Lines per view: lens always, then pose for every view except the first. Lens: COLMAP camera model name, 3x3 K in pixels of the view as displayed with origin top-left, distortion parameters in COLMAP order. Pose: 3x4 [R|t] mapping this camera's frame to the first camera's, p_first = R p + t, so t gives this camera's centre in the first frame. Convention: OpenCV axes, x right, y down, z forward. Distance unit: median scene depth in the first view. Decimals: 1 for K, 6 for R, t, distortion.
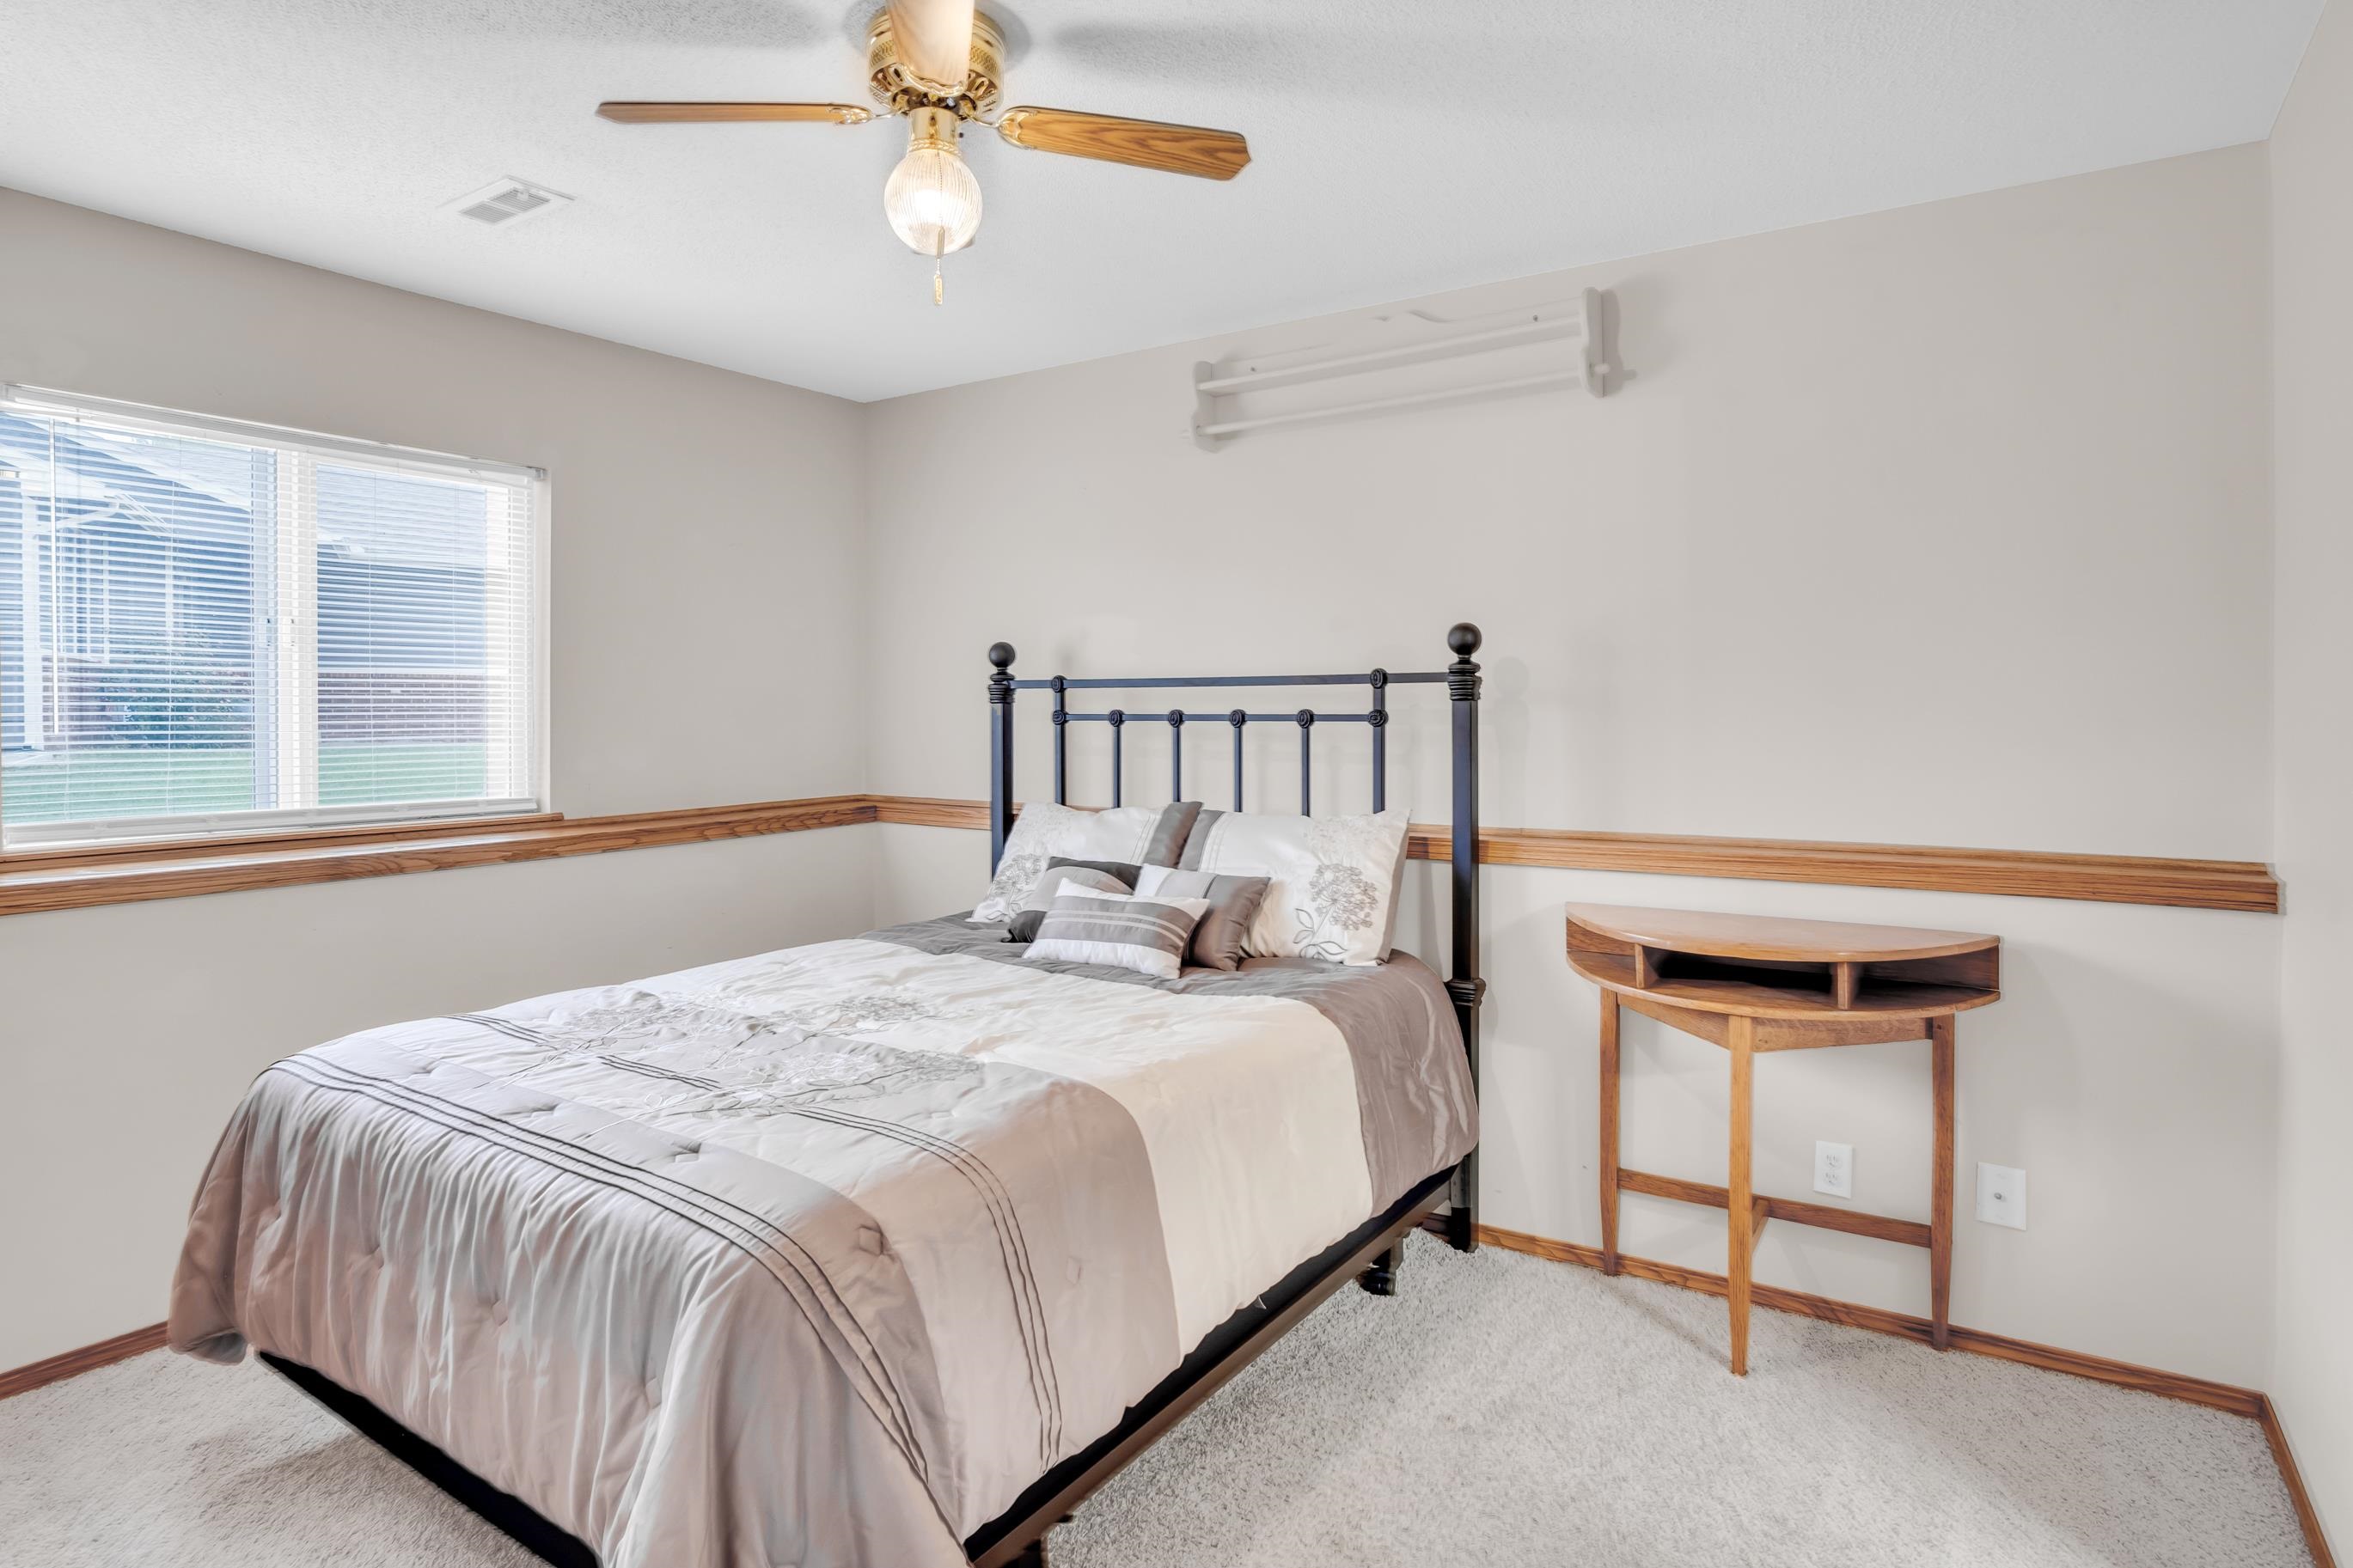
lens RADIAL K [[1332.4, 0, 1183.7], [0, 1332.4, 733.9], [0, 0, 1]] dist [0.001446, 0.000299]
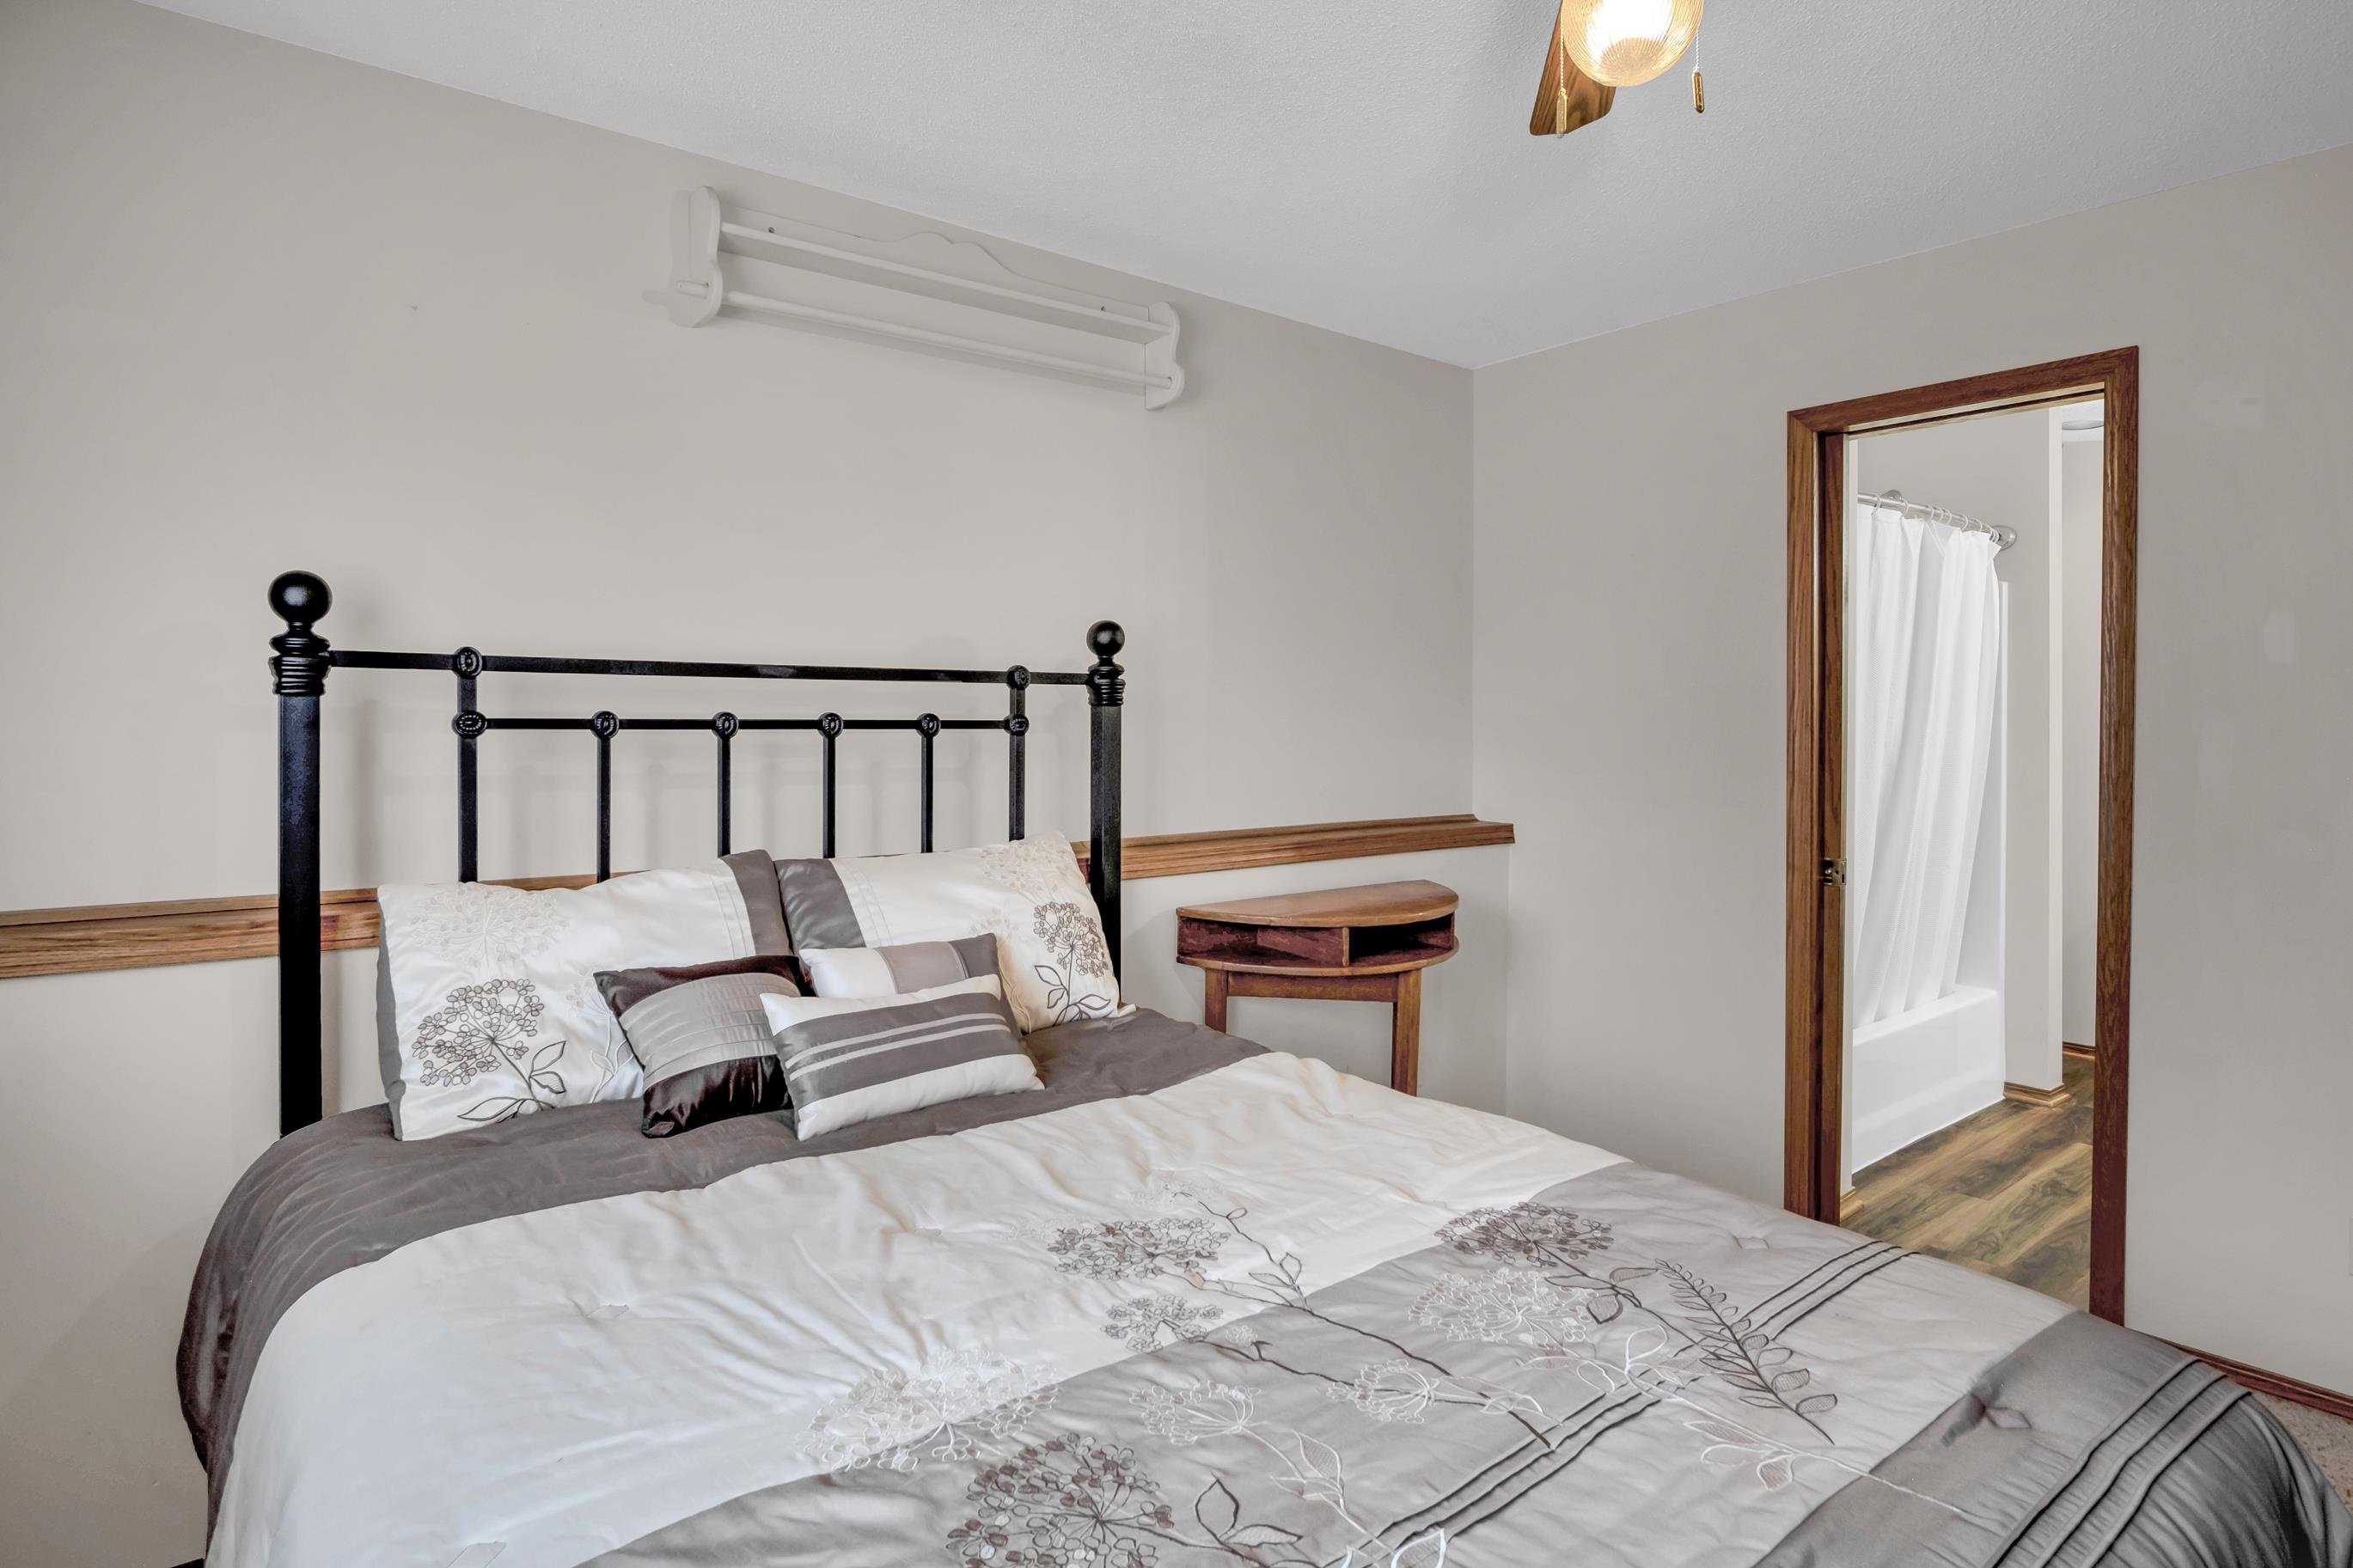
lens RADIAL K [[1332.4, 0, 1183.7], [0, 1332.4, 733.9], [0, 0, 1]] dist [0.001446, 0.000299]
pose [[0.287613, -0.005721, 0.957730, -0.622151], [0.012117, 0.999924, 0.002334, -0.006959], [-0.957670, 0.010933, 0.287661, 0.660311]]
